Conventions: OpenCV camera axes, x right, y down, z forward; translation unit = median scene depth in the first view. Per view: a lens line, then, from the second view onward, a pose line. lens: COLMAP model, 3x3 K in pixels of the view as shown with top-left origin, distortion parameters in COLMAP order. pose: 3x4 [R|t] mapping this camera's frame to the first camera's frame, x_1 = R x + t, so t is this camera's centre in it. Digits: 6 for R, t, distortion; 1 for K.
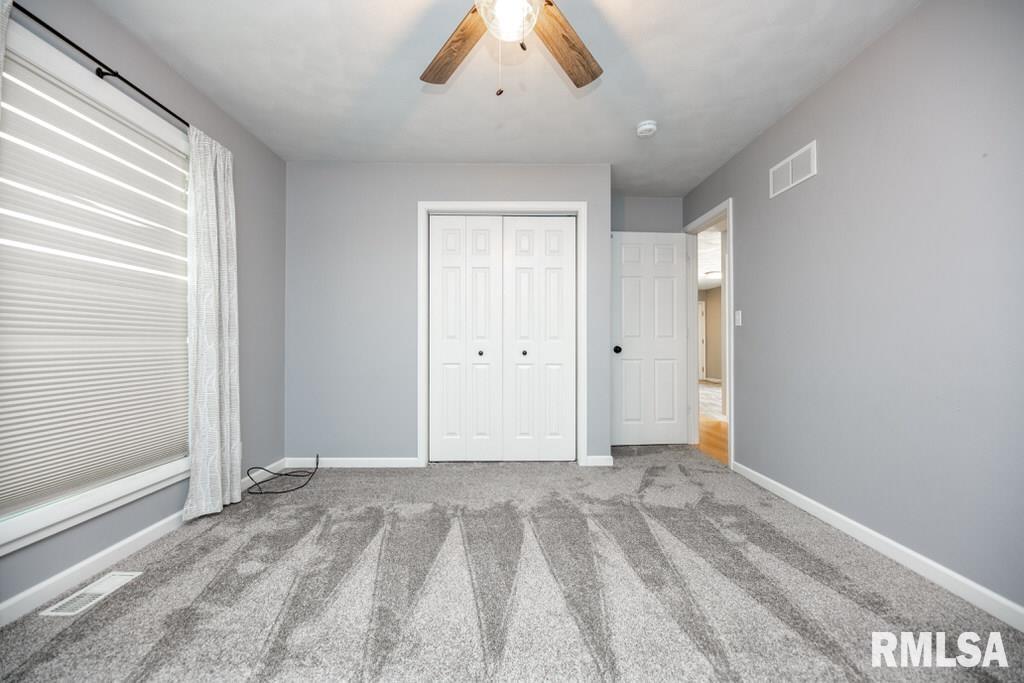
lens RADIAL K [[411.5, 0, 512.0], [0, 411.5, 341.5], [0, 0, 1]] dist [0.001310, -0.004416]
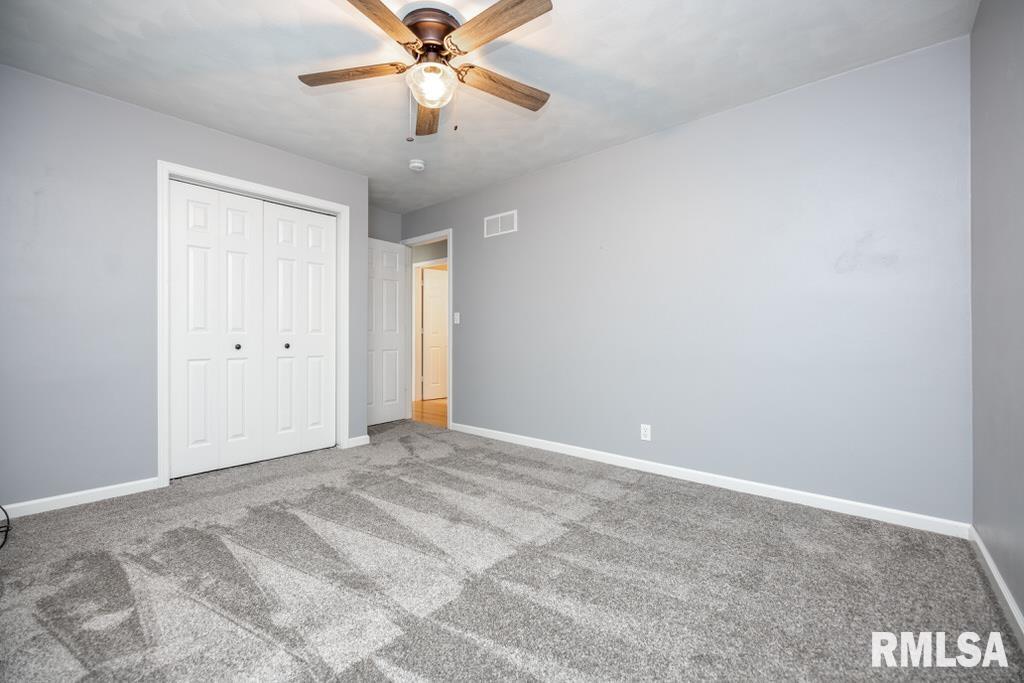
lens RADIAL K [[426.8, 0, 482.3], [0, 426.8, 338.8], [0, 0, 1]] dist [-0.000742, -0.000443]
pose [[0.688293, -0.002162, 0.725430, -0.548804], [-0.003842, 0.999971, 0.006627, 0.004229], [-0.725423, -0.007348, 0.688264, -0.053440]]
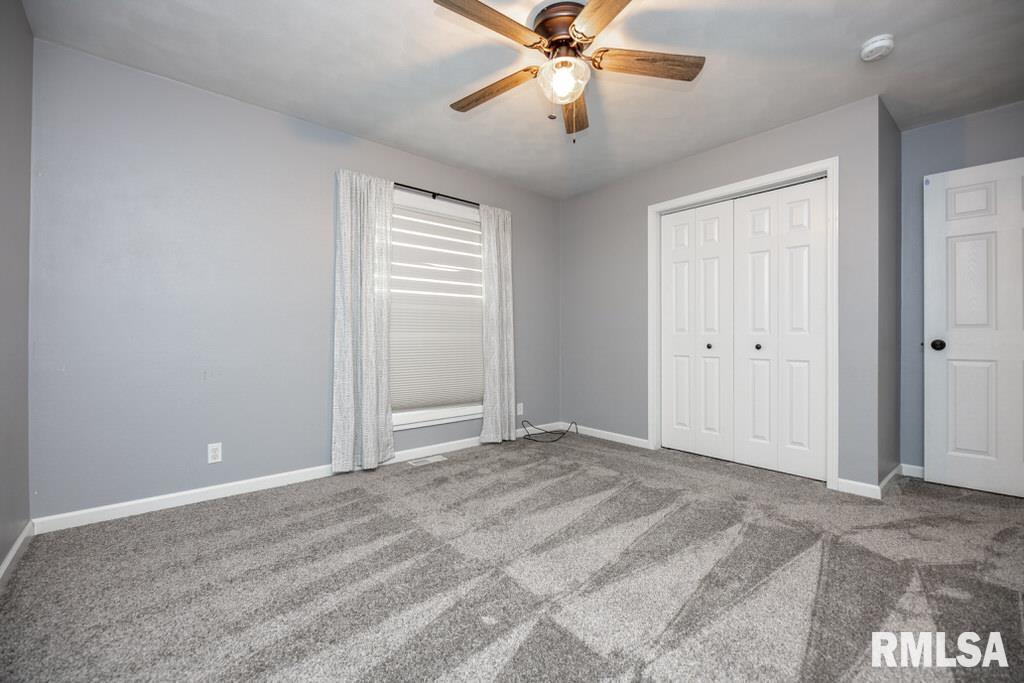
lens RADIAL K [[427.1, 0, 512.0], [0, 427.1, 341.5], [0, 0, 1]] dist [0.001595, -0.004568]
pose [[0.637650, 0.007890, -0.770286, 0.572591], [0.004424, 0.999894, 0.013905, 0.001747], [0.770314, -0.012274, 0.637547, -0.006439]]
